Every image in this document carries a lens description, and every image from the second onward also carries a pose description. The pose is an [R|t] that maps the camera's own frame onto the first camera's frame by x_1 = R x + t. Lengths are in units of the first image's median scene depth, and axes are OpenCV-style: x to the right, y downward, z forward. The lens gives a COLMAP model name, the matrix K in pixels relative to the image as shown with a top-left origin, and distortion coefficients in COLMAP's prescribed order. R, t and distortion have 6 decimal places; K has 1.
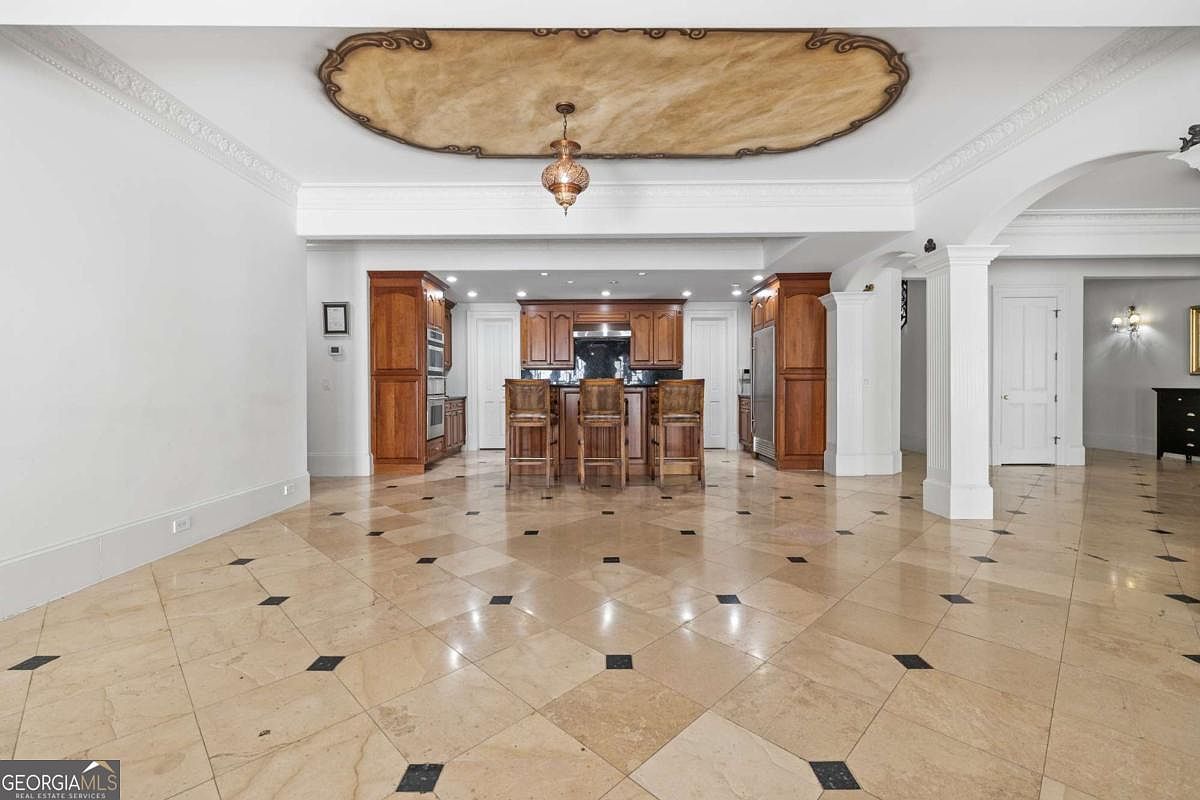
lens RADIAL K [[506.7, 0, 597.2], [0, 506.7, 391.0], [0, 0, 1]] dist [0.000023, -0.000175]
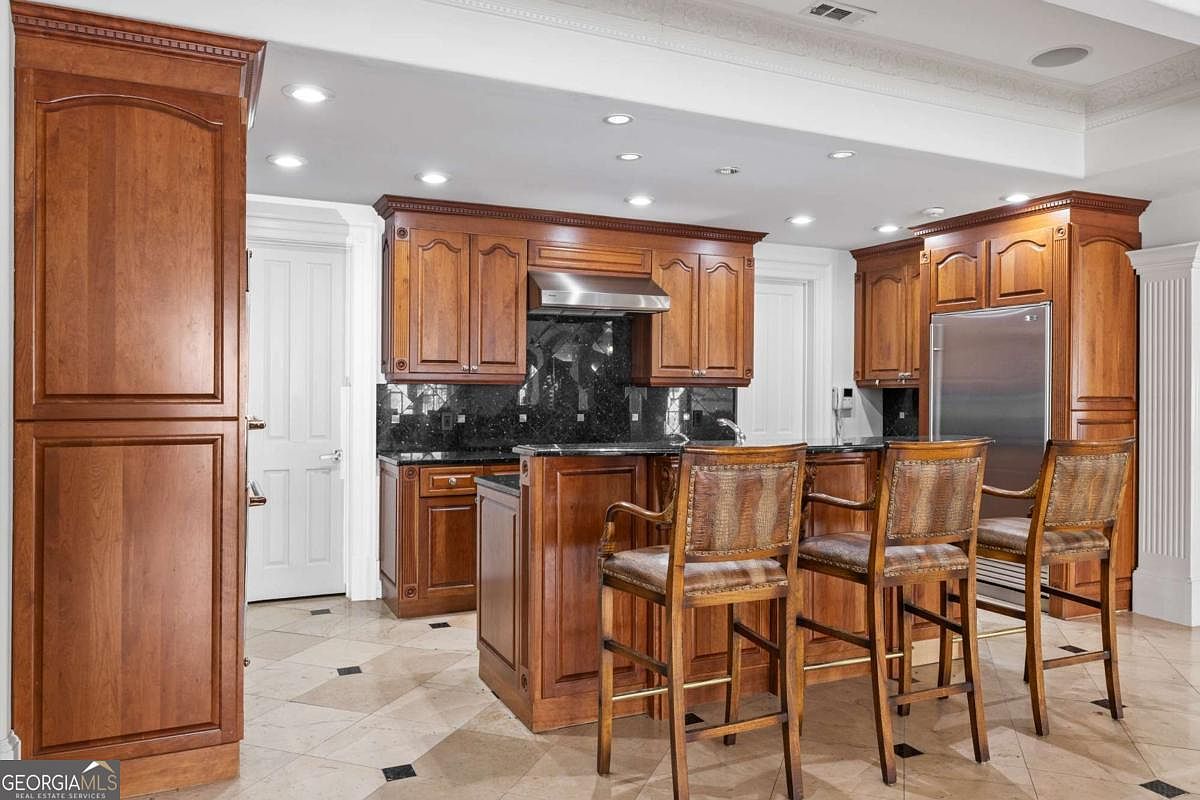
lens RADIAL K [[850.4, 0, 600.0], [0, 850.4, 400.0], [0, 0, 1]] dist [-0.002432, -0.001253]
pose [[0.905341, 0.003291, 0.424672, -0.352803], [-0.004215, 0.999990, 0.001237, -0.041794], [-0.424664, -0.002910, 0.905346, 0.483588]]
